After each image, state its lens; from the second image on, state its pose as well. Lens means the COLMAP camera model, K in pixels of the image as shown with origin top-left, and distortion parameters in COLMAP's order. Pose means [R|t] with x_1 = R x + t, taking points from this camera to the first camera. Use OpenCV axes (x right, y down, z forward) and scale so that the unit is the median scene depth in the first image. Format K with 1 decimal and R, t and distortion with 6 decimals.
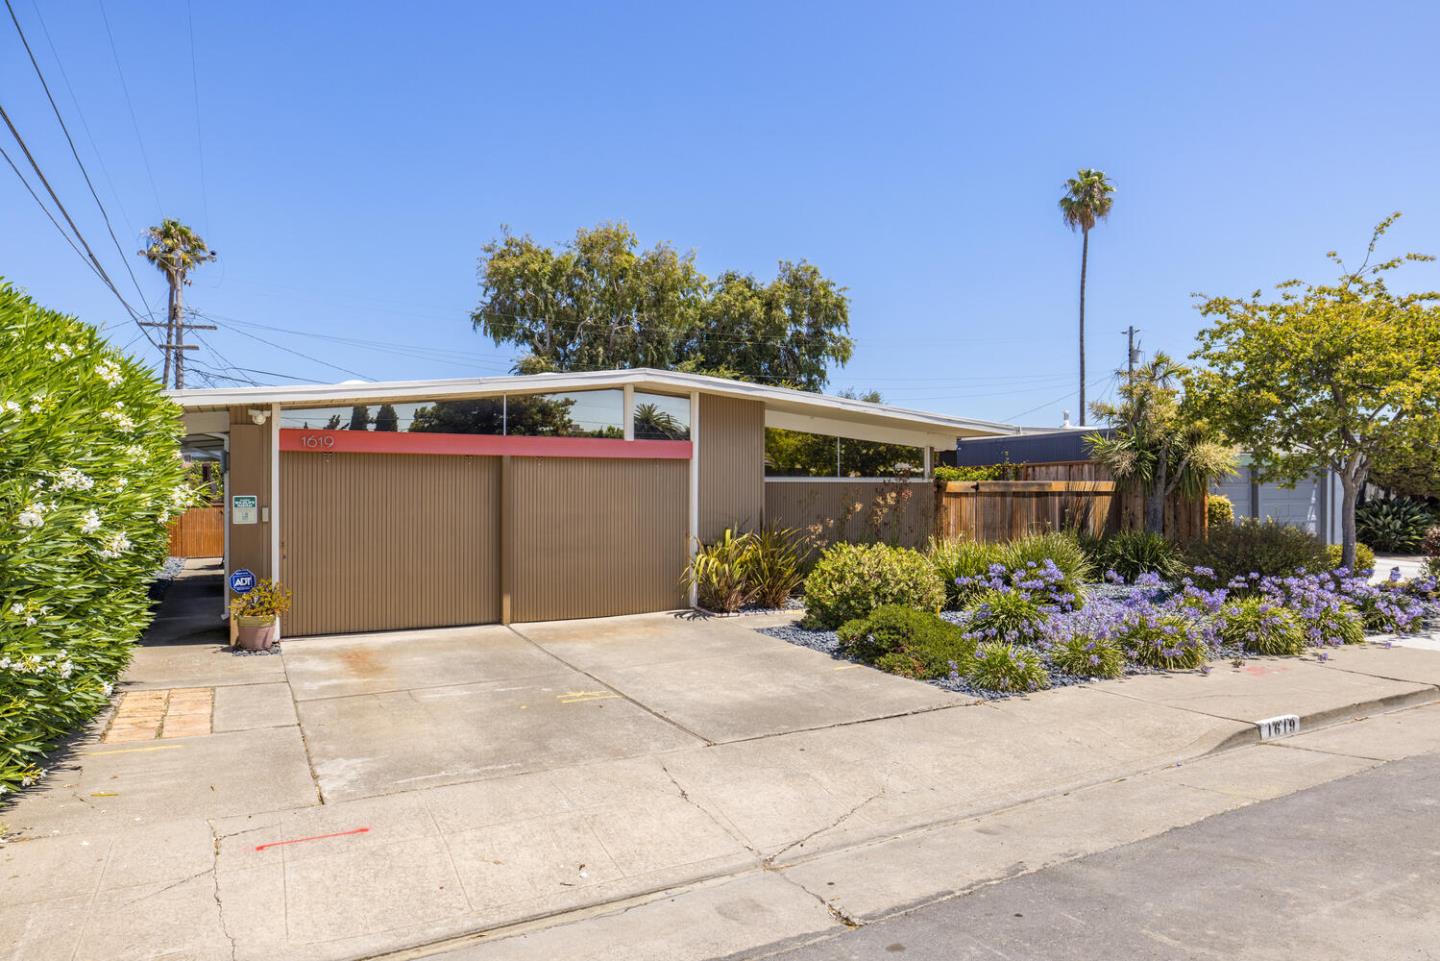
lens RADIAL K [[822.0, 0, 636.6], [0, 822.0, 483.4], [0, 0, 1]] dist [-0.002475, -0.000124]
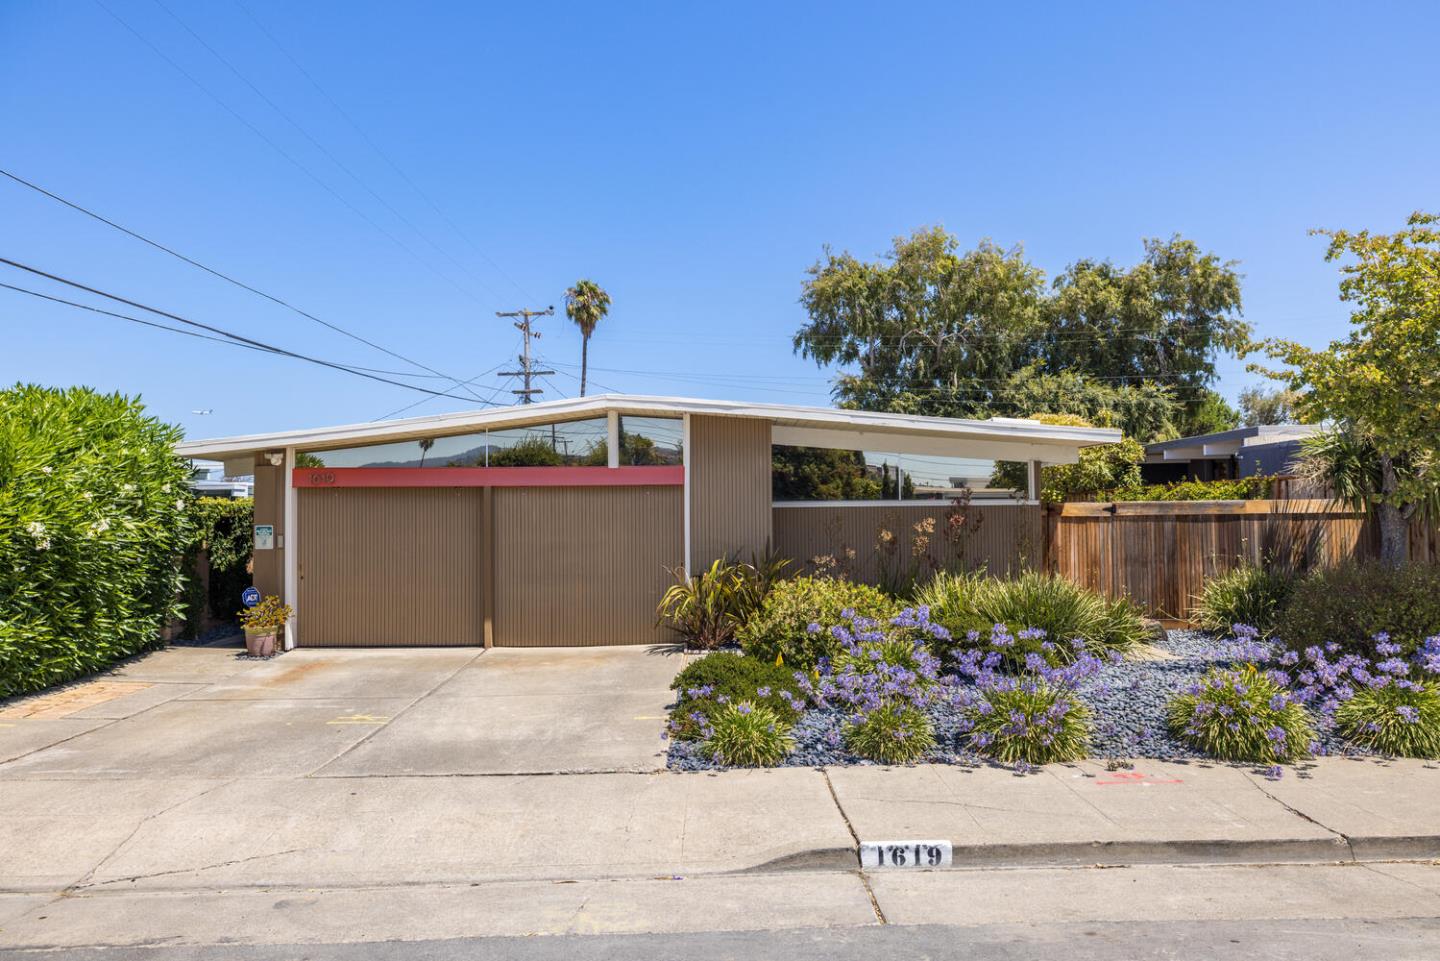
lens RADIAL K [[822.0, 0, 636.6], [0, 822.0, 483.4], [0, 0, 1]] dist [-0.002475, -0.000124]
pose [[0.905993, -0.023547, -0.422637, 0.328626], [0.012108, 0.999485, -0.029729, -0.002636], [0.423119, 0.021816, 0.905812, 0.092756]]
